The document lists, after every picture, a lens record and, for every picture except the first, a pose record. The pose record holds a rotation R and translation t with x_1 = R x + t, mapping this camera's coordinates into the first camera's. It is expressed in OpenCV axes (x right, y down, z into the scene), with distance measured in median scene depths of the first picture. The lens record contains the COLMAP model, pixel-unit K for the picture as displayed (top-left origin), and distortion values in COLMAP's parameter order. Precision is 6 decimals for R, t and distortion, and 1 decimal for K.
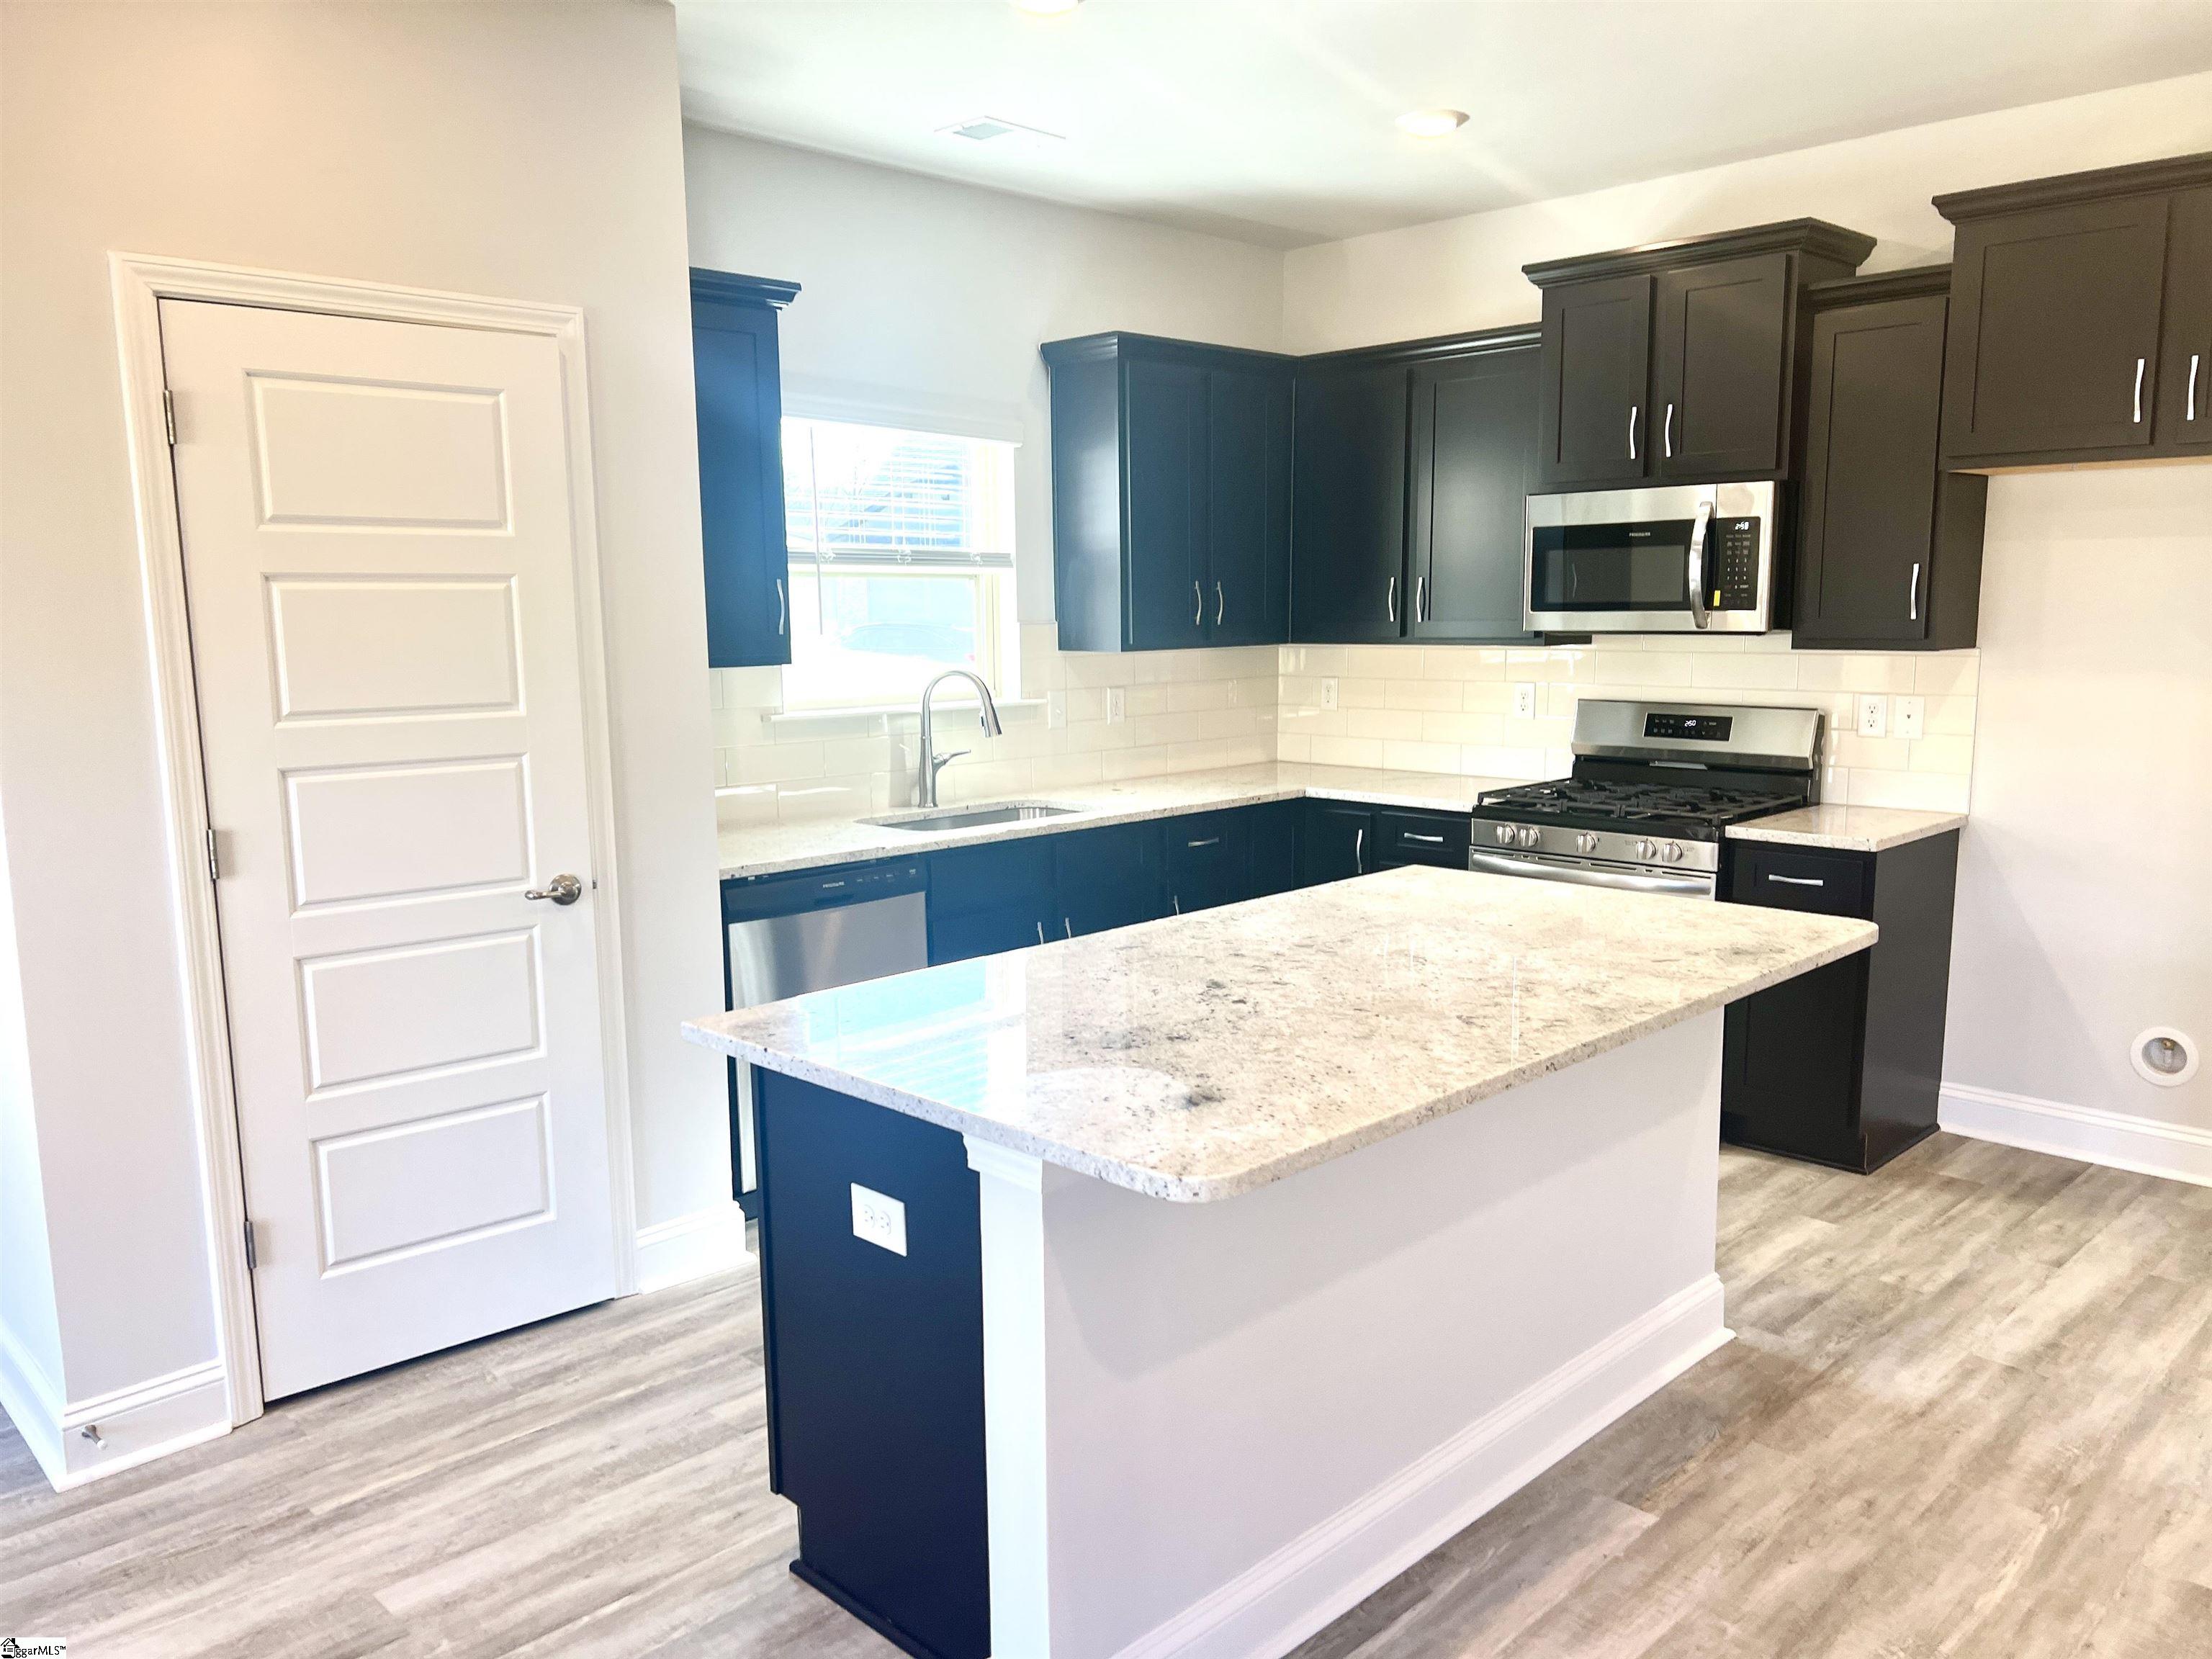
lens RADIAL K [[1672.5, 0, 1109.2], [0, 1672.5, 865.3], [0, 0, 1]] dist [0.058121, -0.064368]
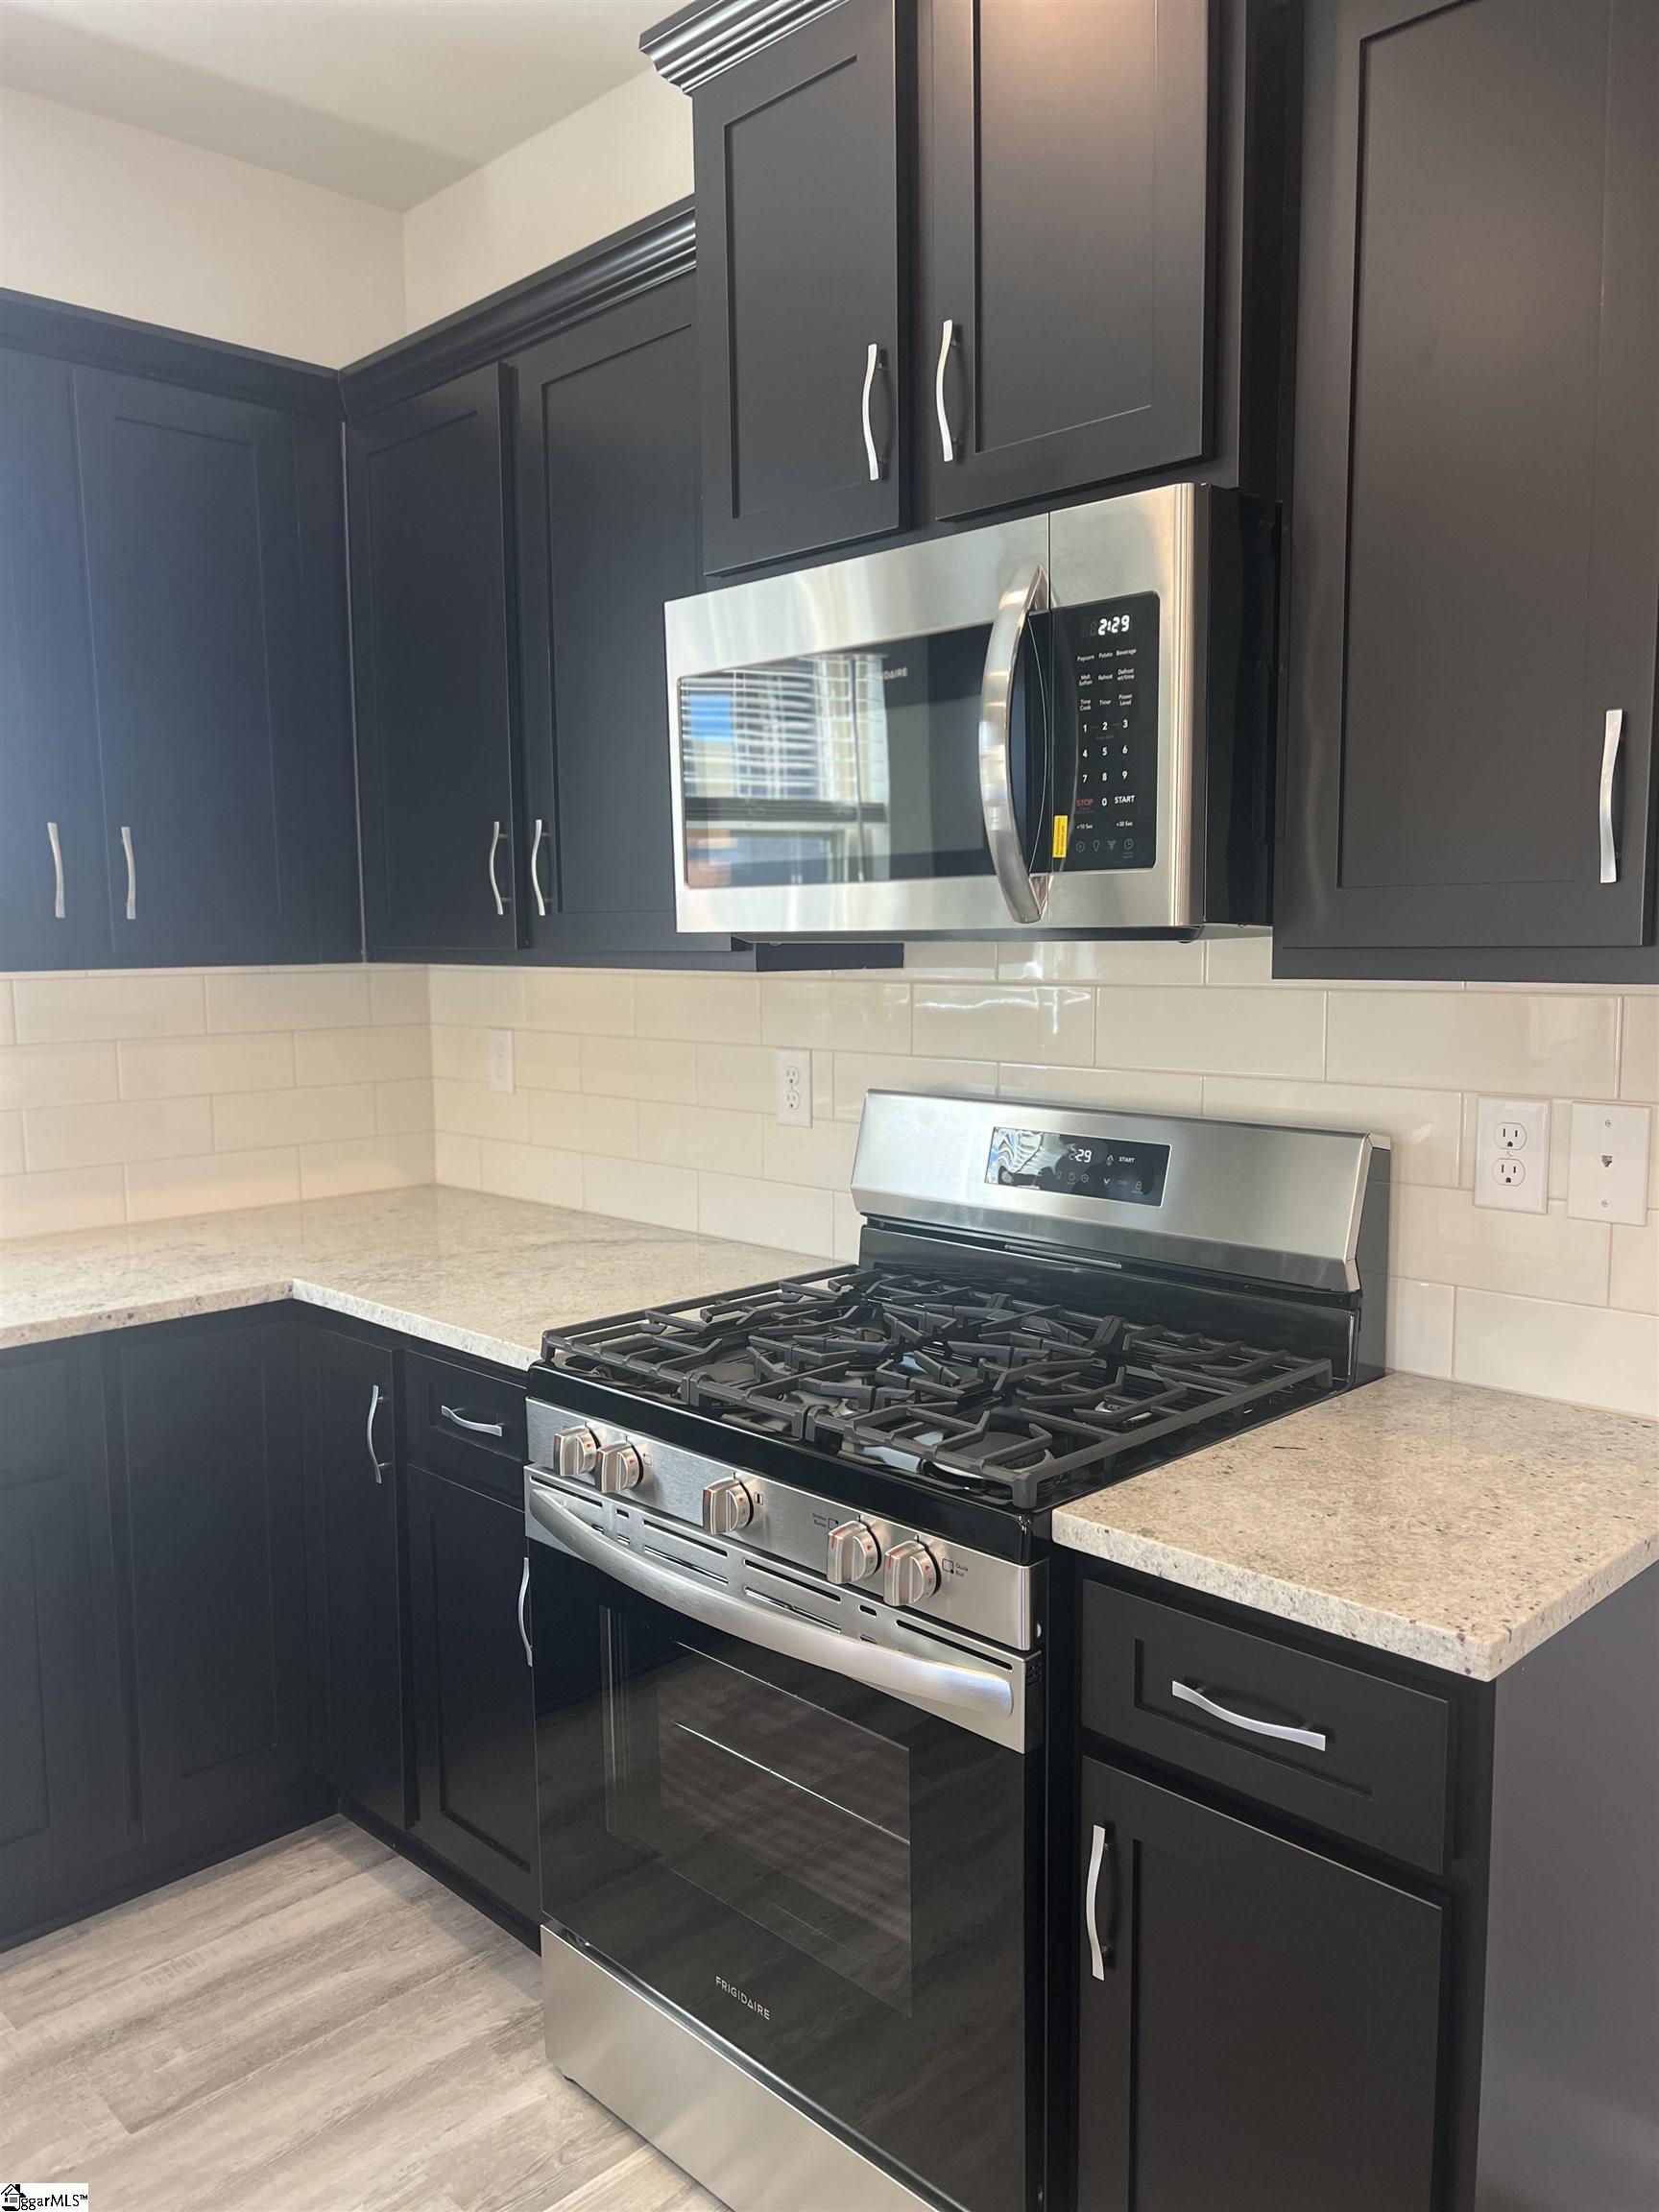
lens RADIAL K [[1672.5, 0, 819.5], [0, 1672.5, 1121.5], [0, 0, 1]] dist [0.058121, -0.064368]
pose [[0.999938, 0.002929, -0.010730, 0.317958], [-0.003412, 0.998969, -0.045264, -0.082543], [0.010586, 0.045298, 0.998917, 0.655339]]
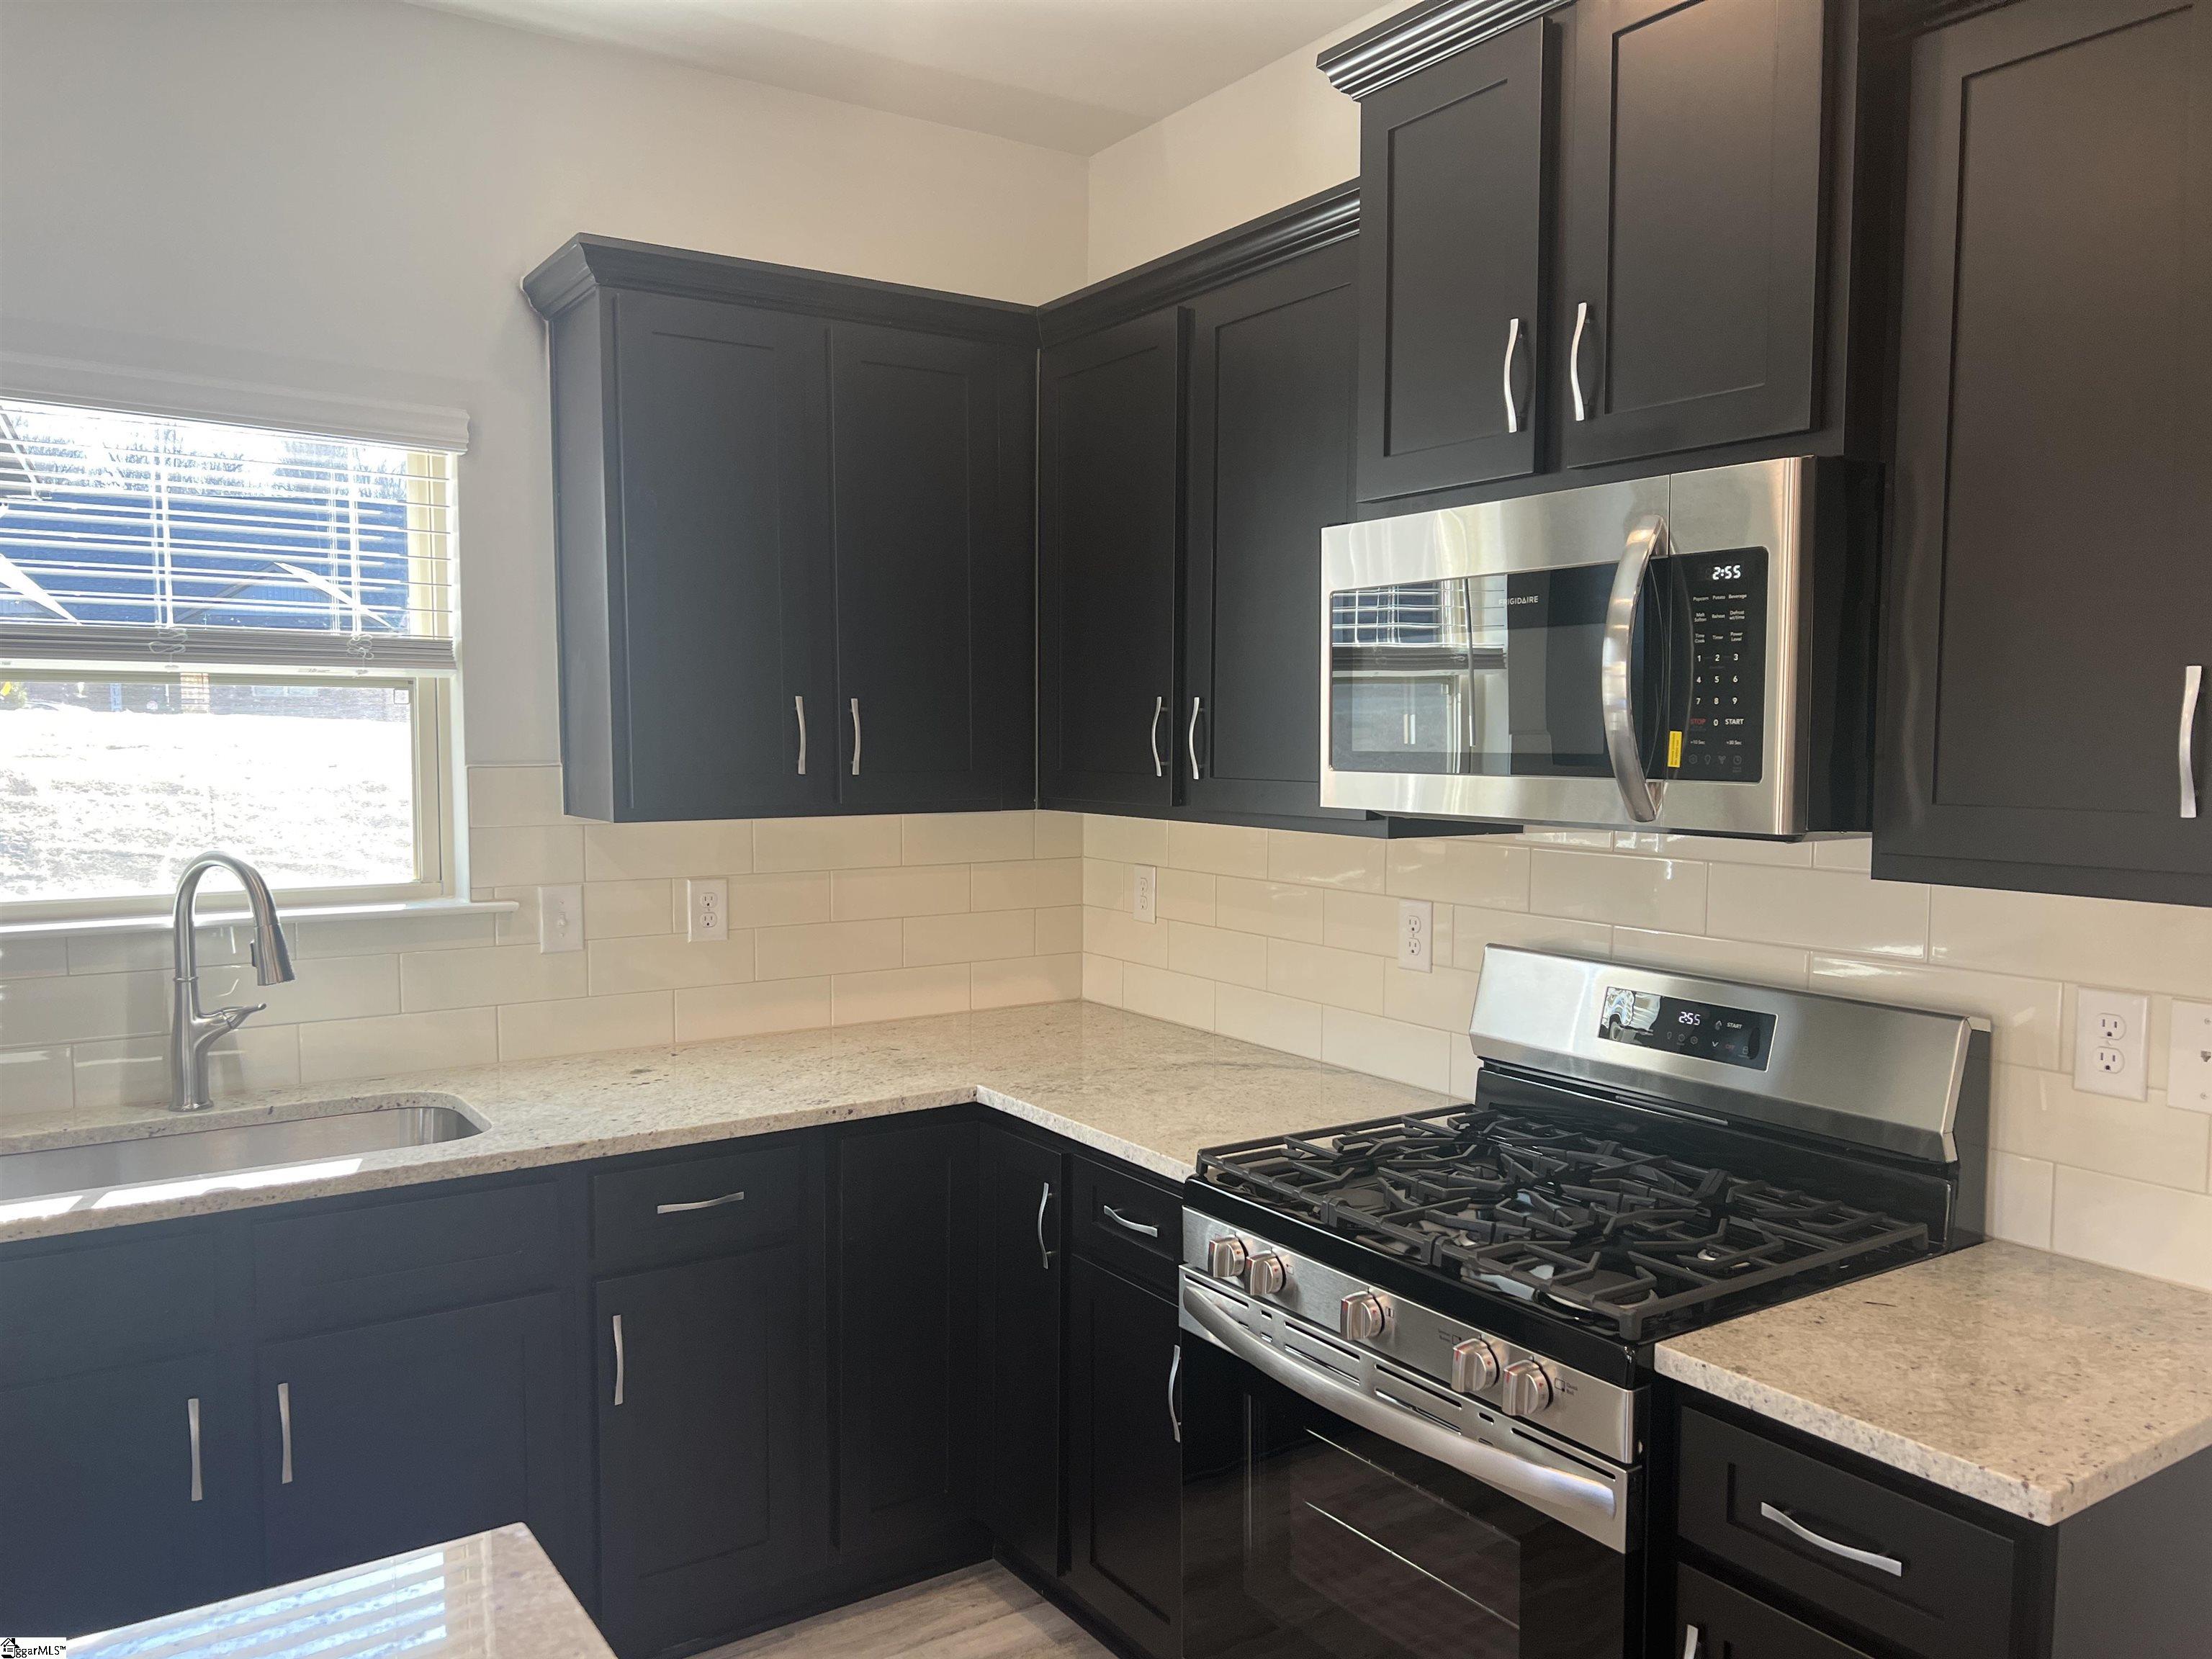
lens RADIAL K [[1672.5, 0, 1096.3], [0, 1672.5, 849.8], [0, 0, 1]] dist [0.058121, -0.064368]
pose [[0.979717, 0.029101, -0.198263, 0.309109], [-0.045716, 0.995766, -0.079746, -0.096252], [0.195103, 0.087192, 0.976899, 0.582447]]
